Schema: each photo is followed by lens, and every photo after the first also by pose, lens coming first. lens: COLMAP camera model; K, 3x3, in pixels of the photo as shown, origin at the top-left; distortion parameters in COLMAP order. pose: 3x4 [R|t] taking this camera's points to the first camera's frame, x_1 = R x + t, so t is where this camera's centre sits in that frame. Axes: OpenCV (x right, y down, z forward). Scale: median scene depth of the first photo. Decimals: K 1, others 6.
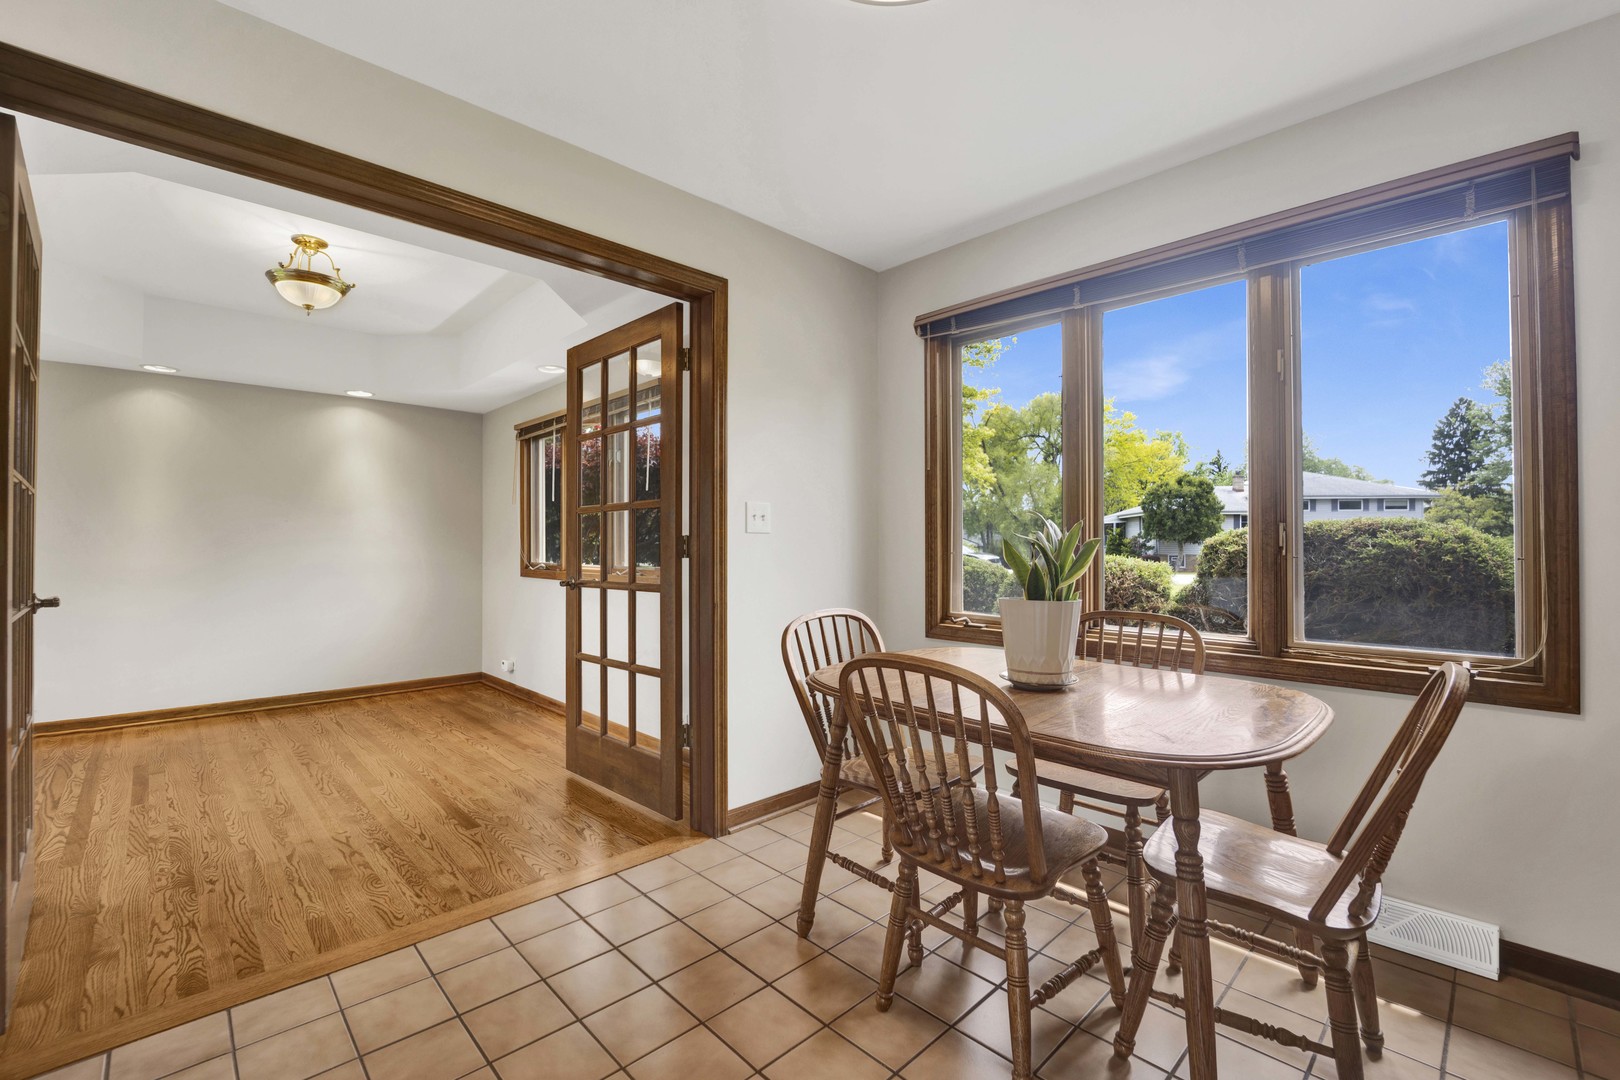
lens RADIAL K [[678.8, 0, 806.1], [0, 678.8, 542.3], [0, 0, 1]] dist [-0.021351, -0.000901]
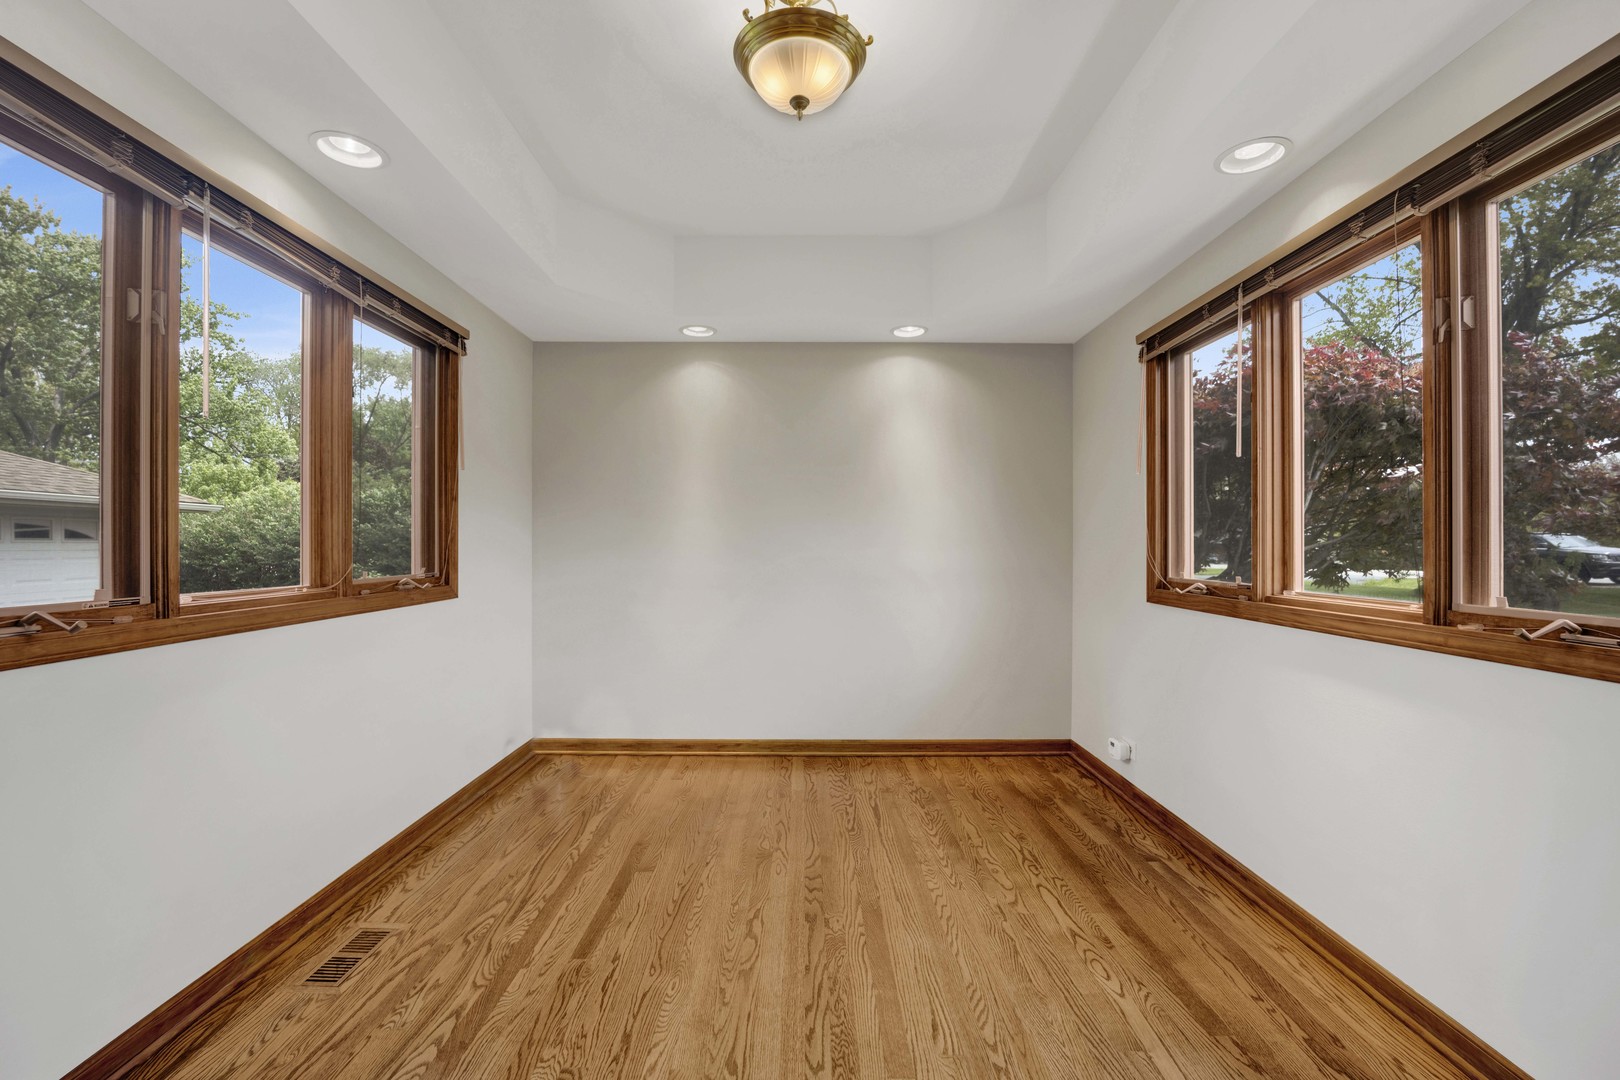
lens RADIAL K [[678.8, 0, 820.4], [0, 678.8, 543.7], [0, 0, 1]] dist [-0.021351, -0.000901]
pose [[0.728460, 0.001818, -0.685086, -0.387044], [0.000416, 0.999995, 0.003096, 0.000357], [0.685088, -0.002540, 0.728456, 0.659506]]
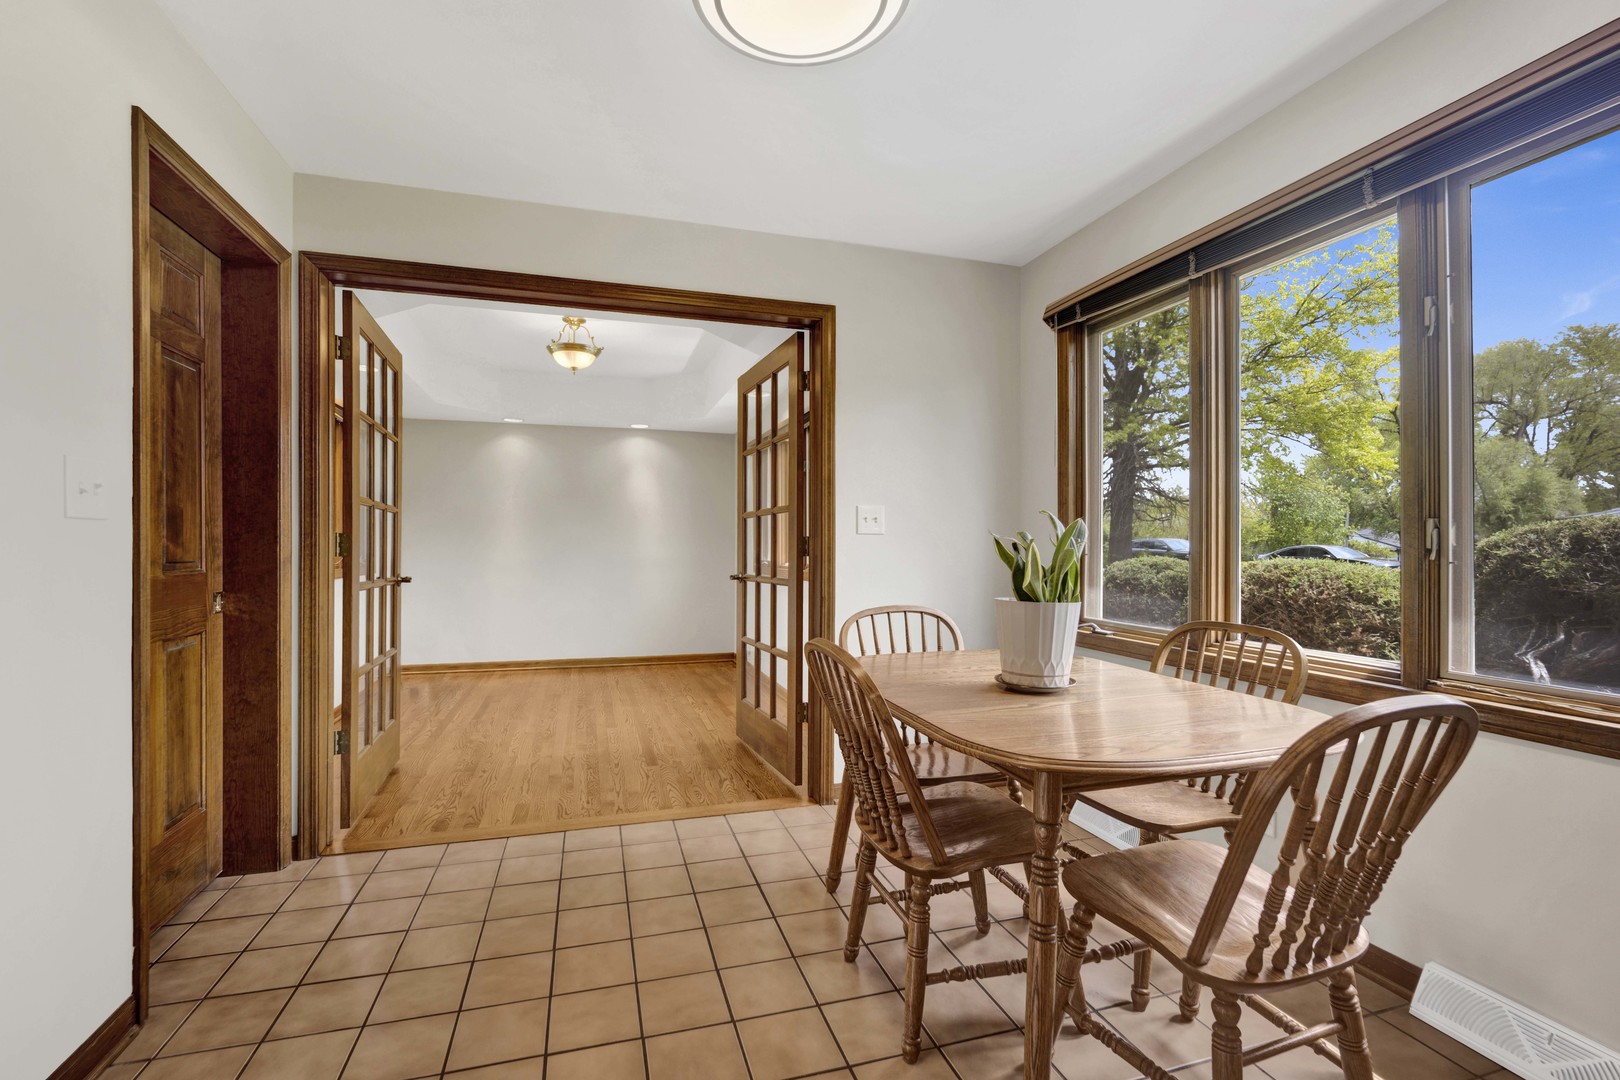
lens RADIAL K [[678.8, 0, 803.4], [0, 678.8, 550.4], [0, 0, 1]] dist [-0.021351, -0.000901]
pose [[0.893119, 0.005960, -0.449780, 0.305032], [-0.002054, 0.999956, 0.009173, 0.002548], [0.449815, -0.007268, 0.893092, -0.015418]]
